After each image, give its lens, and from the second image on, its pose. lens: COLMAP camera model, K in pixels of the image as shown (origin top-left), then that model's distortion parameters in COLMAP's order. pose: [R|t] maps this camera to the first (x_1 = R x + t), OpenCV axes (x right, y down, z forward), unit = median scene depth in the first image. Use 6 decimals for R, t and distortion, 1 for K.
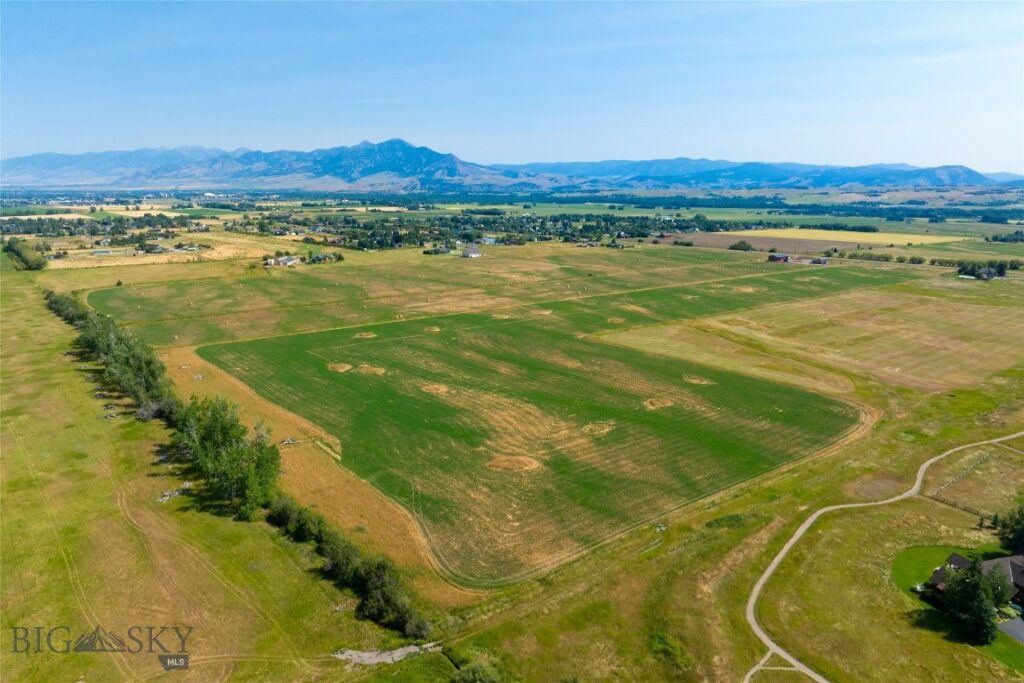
lens RADIAL K [[738.6, 0, 514.1], [0, 738.6, 339.4], [0, 0, 1]] dist [-0.028407, -0.018393]
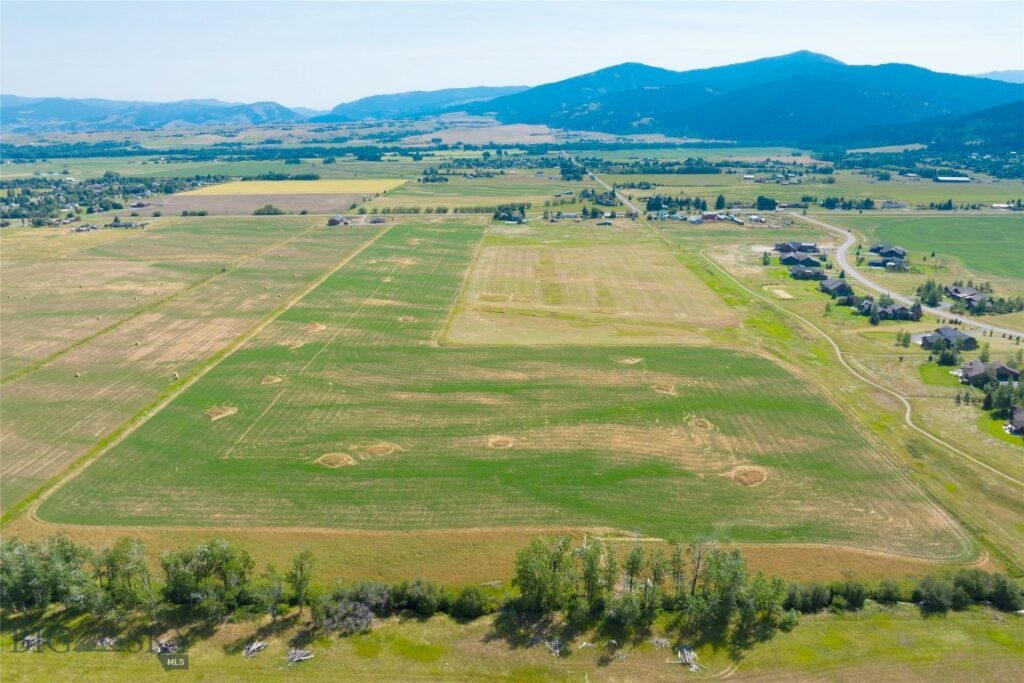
lens RADIAL K [[738.6, 0, 513.2], [0, 738.6, 343.3], [0, 0, 1]] dist [-0.028407, -0.018393]
pose [[0.620558, -0.233445, 0.748606, -0.915935], [0.162066, 0.972229, 0.168835, -0.246635], [-0.767230, 0.016552, 0.641158, 0.502100]]
